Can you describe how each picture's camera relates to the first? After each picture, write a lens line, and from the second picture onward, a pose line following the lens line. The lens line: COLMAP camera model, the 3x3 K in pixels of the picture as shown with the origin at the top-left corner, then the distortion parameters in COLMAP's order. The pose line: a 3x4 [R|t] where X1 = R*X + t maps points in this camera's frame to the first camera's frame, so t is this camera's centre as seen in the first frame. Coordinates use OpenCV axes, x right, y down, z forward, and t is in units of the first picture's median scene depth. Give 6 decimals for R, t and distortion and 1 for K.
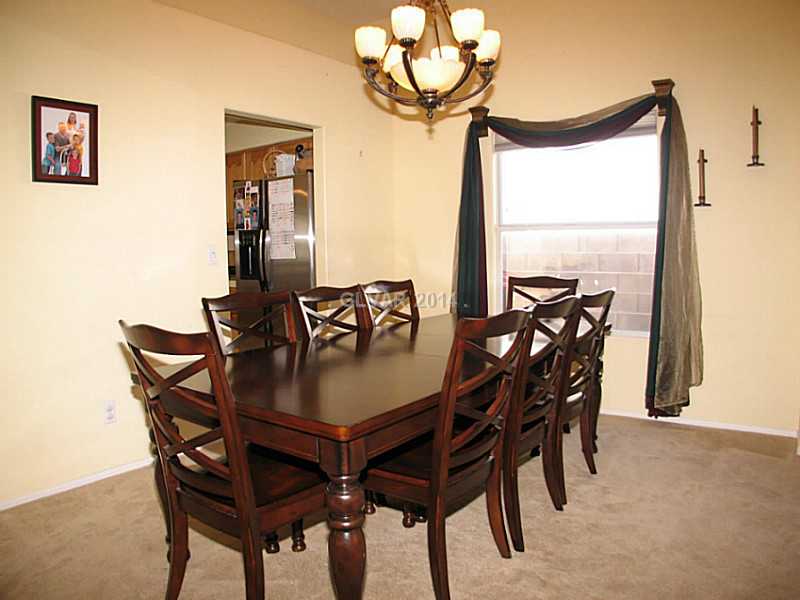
lens RADIAL K [[604.7, 0, 395.8], [0, 604.7, 296.7], [0, 0, 1]] dist [-0.171892, 0.053215]
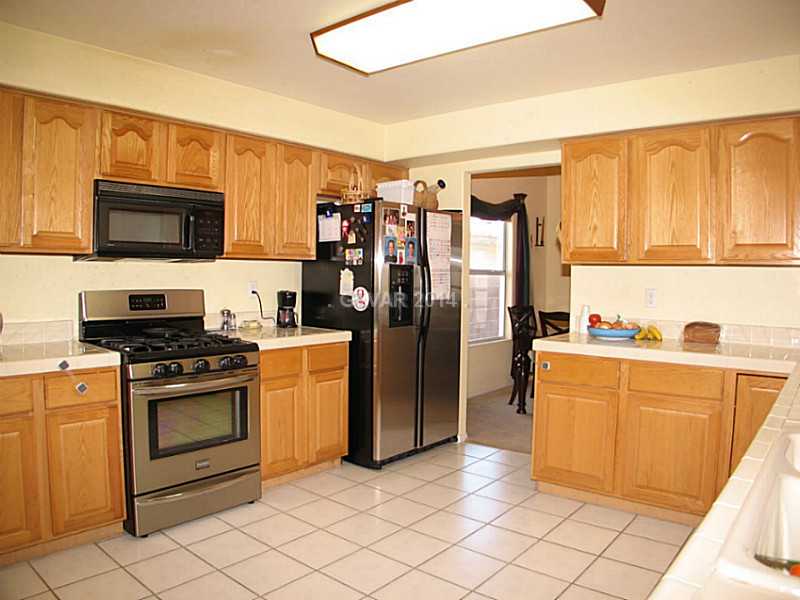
lens RADIAL K [[604.7, 0, 397.1], [0, 604.7, 301.8], [0, 0, 1]] dist [-0.171892, 0.053215]
pose [[0.068432, -0.015805, 0.997531, -1.064451], [0.078620, 0.996850, 0.010400, -0.071478], [-0.994553, 0.077714, 0.069459, 0.959659]]
